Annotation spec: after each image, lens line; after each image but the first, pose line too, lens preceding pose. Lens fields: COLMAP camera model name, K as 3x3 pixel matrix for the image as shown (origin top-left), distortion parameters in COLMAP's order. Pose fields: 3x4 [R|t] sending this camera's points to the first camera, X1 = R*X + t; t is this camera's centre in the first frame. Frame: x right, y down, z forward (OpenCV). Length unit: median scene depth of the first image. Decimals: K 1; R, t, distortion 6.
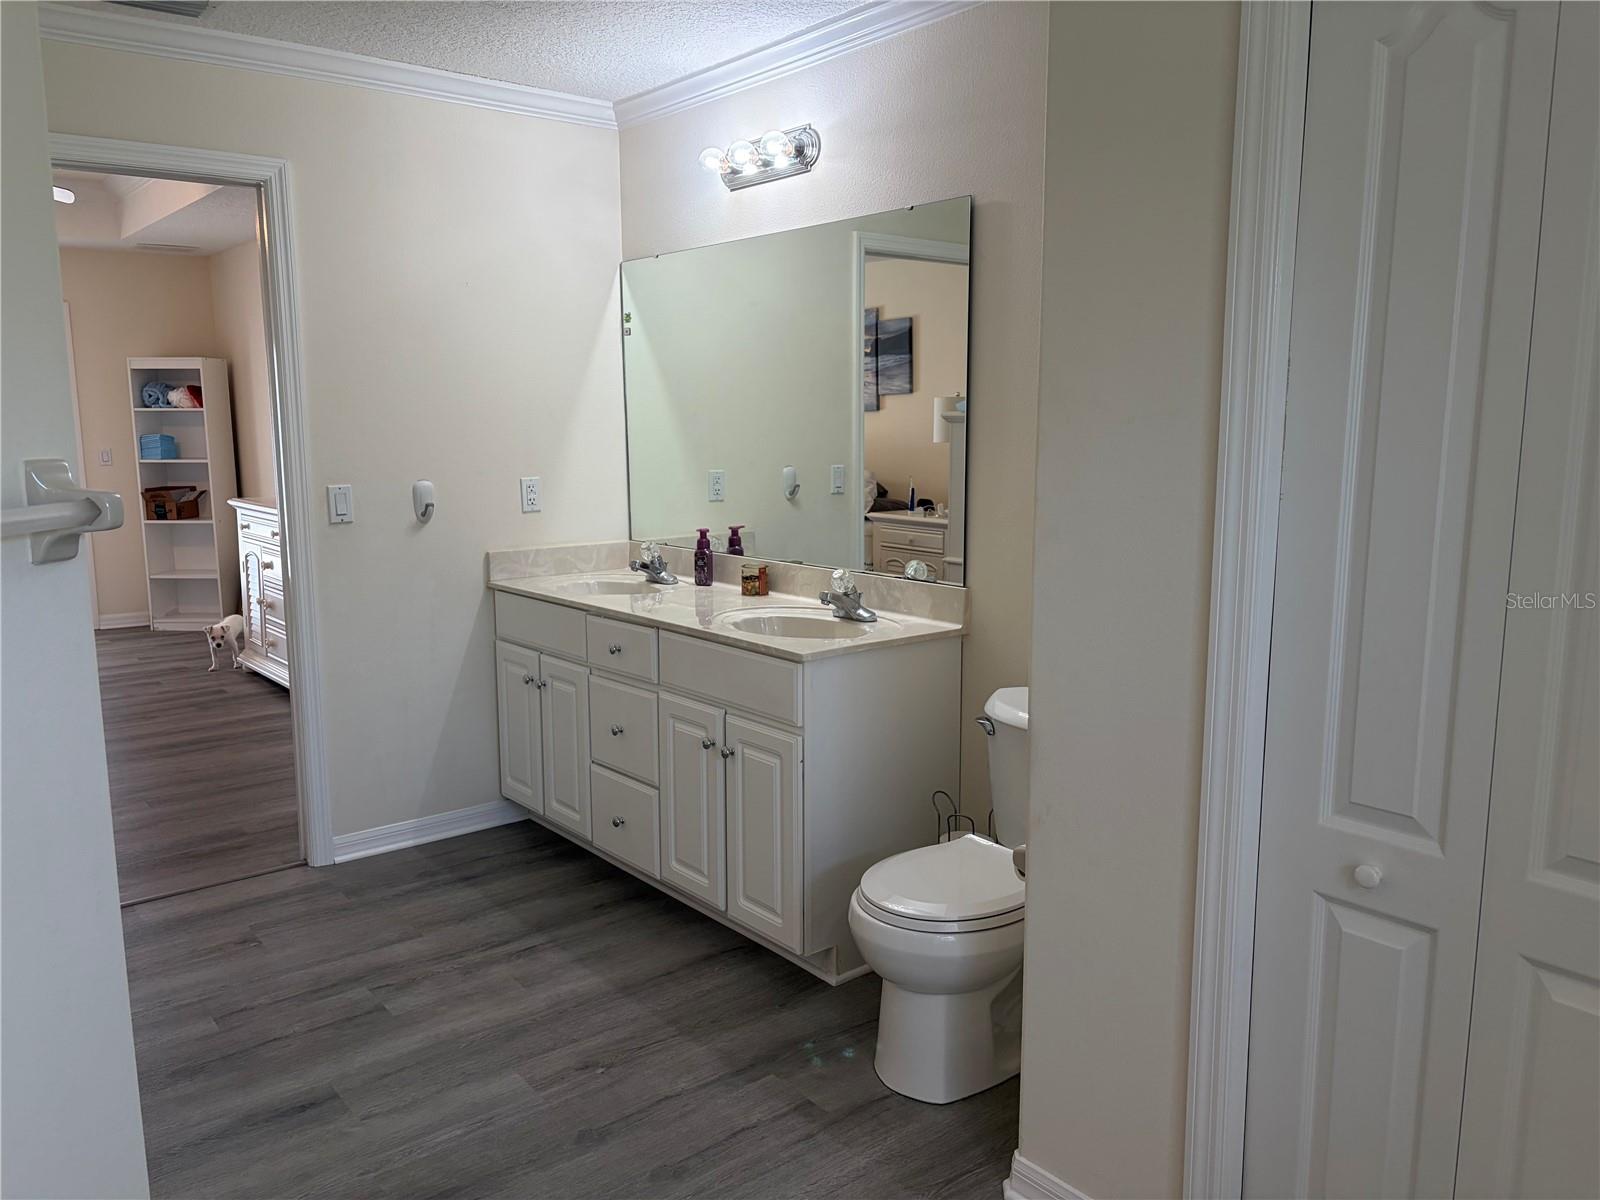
lens RADIAL K [[1208.0, 0, 803.6], [0, 1208.0, 597.2], [0, 0, 1]] dist [0.039190, -0.025966]
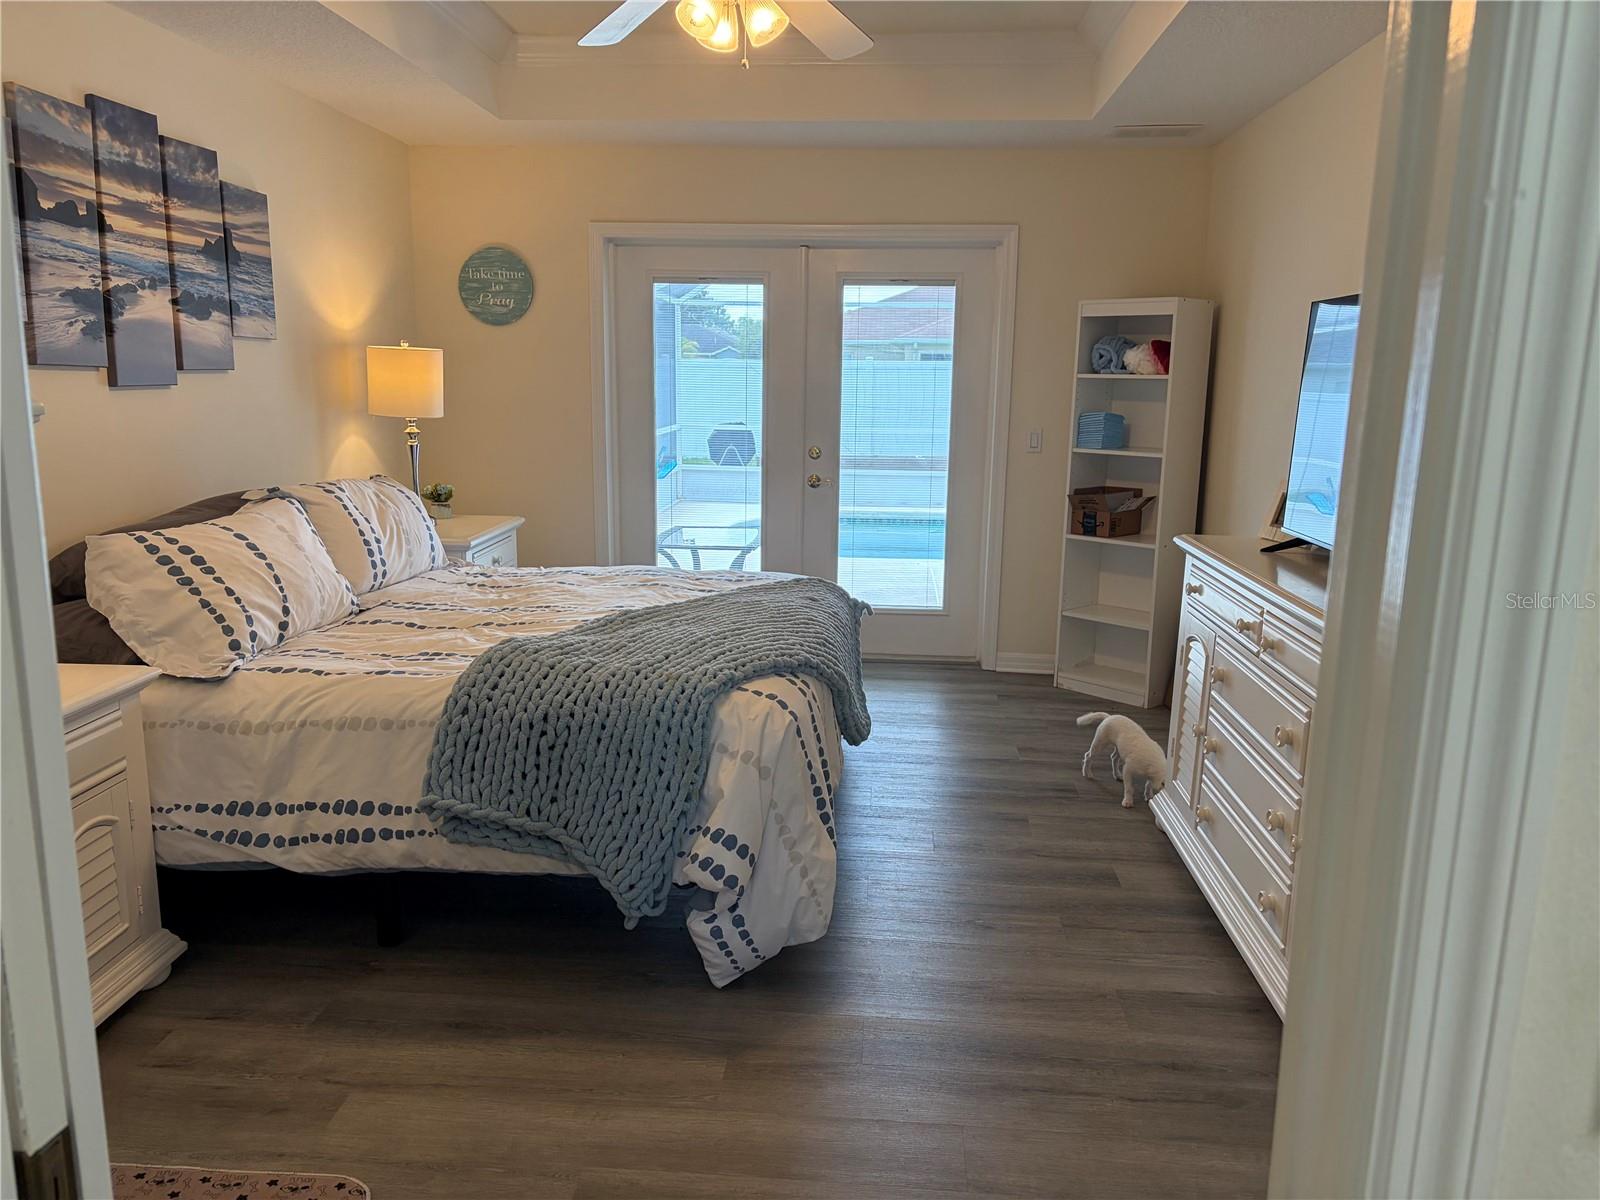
lens RADIAL K [[1208.0, 0, 798.3], [0, 1208.0, 604.3], [0, 0, 1]] dist [0.039190, -0.025966]
pose [[0.723341, 0.149845, -0.674035, -0.175289], [-0.128495, 0.988329, 0.081820, -0.060191], [0.678429, 0.027426, 0.734154, 0.382432]]
